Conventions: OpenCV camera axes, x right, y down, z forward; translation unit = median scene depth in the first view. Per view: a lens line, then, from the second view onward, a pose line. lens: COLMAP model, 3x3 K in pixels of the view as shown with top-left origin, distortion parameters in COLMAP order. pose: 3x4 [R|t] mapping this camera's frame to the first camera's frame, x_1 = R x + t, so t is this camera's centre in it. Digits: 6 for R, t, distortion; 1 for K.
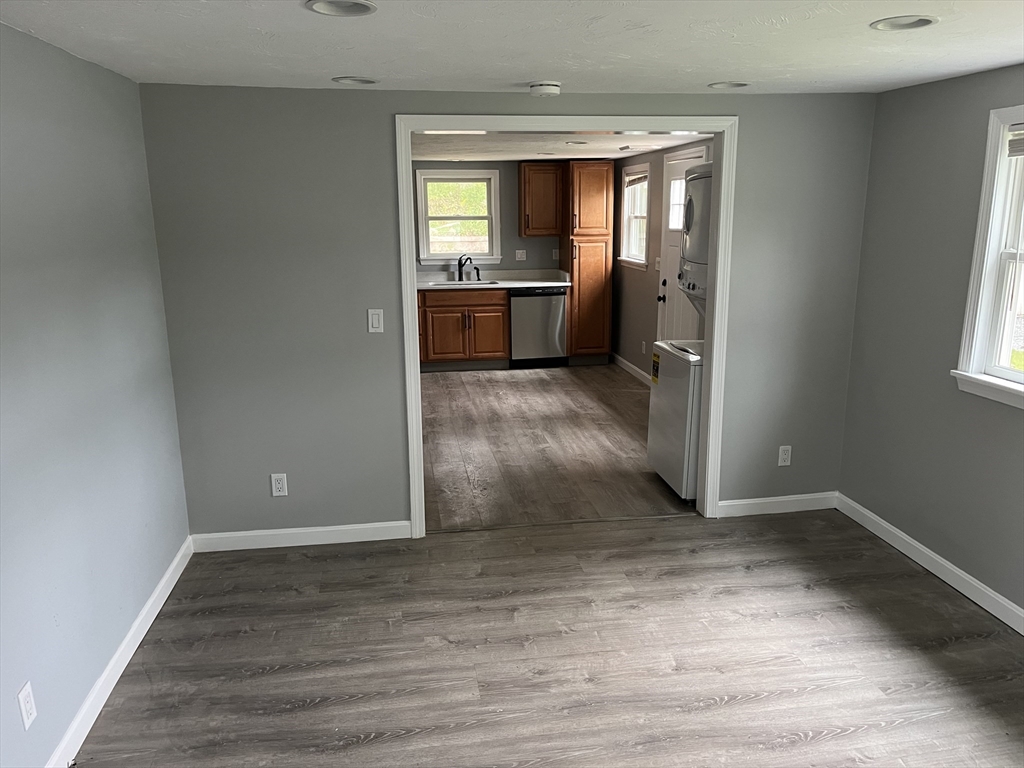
lens RADIAL K [[769.4, 0, 510.3], [0, 769.4, 401.0], [0, 0, 1]] dist [0.056669, -0.081455]
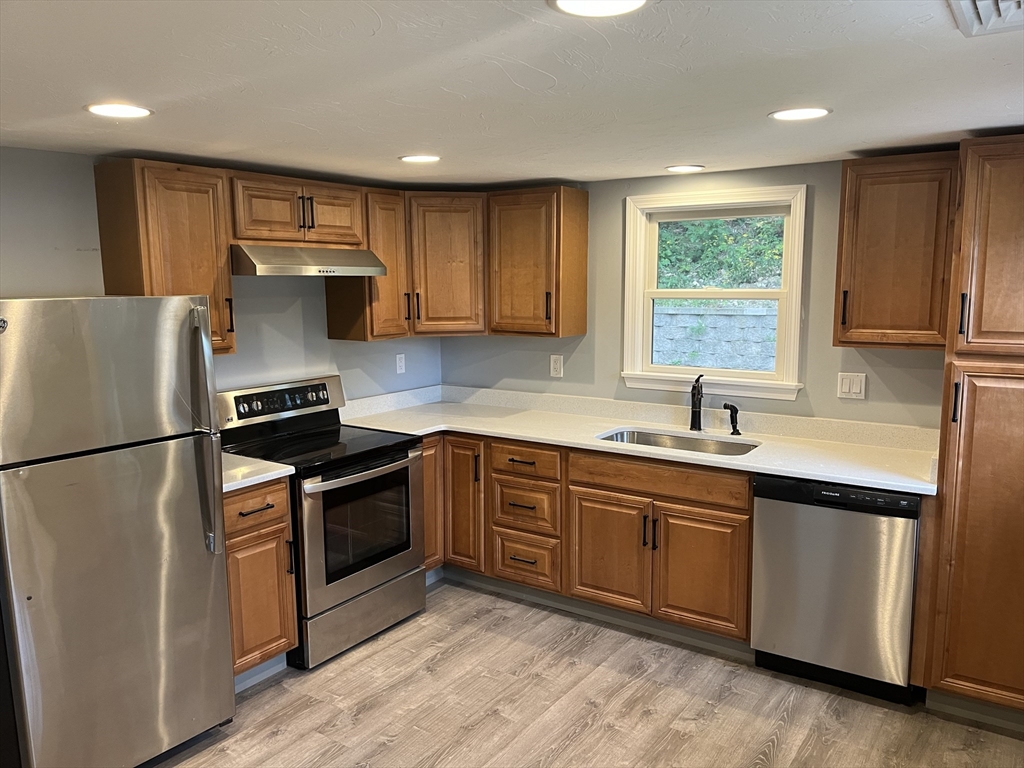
lens RADIAL K [[773.6, 0, 517.1], [0, 773.6, 387.6], [0, 0, 1]] dist [0.057617, -0.091572]
pose [[0.733489, 0.102835, -0.671877, 0.173475], [-0.164314, 0.985997, -0.028468, -0.158566], [0.659541, 0.131280, 0.740115, 0.620210]]
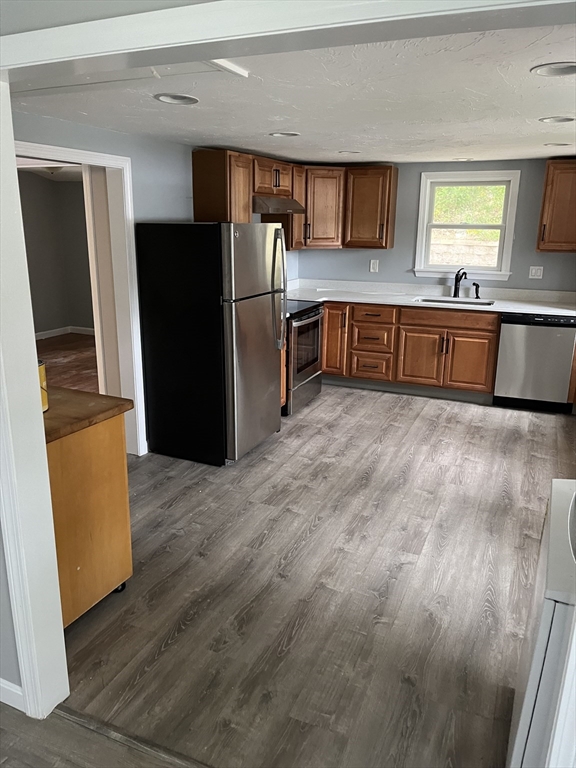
lens RADIAL K [[577.1, 0, 285.0], [0, 577.1, 382.4], [0, 0, 1]] dist [0.056669, -0.081455]
pose [[0.845524, 0.164414, -0.507994, 0.133327], [-0.144420, 0.986369, 0.078864, -0.087529], [0.514035, 0.006683, 0.857743, 0.339265]]
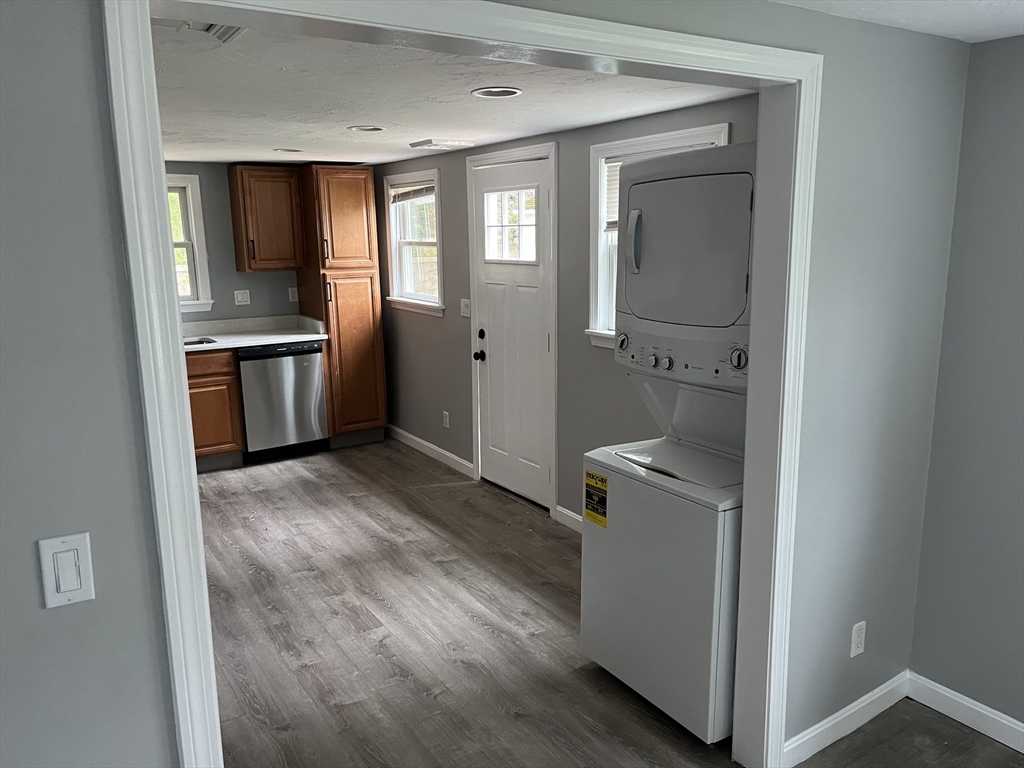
lens RADIAL K [[773.6, 0, 517.1], [0, 773.6, 387.6], [0, 0, 1]] dist [0.057617, -0.091572]
pose [[0.907825, -0.084711, 0.410705, -0.060475], [0.103883, 0.994287, -0.024544, -0.070530], [-0.406279, 0.064947, 0.911438, 0.285925]]
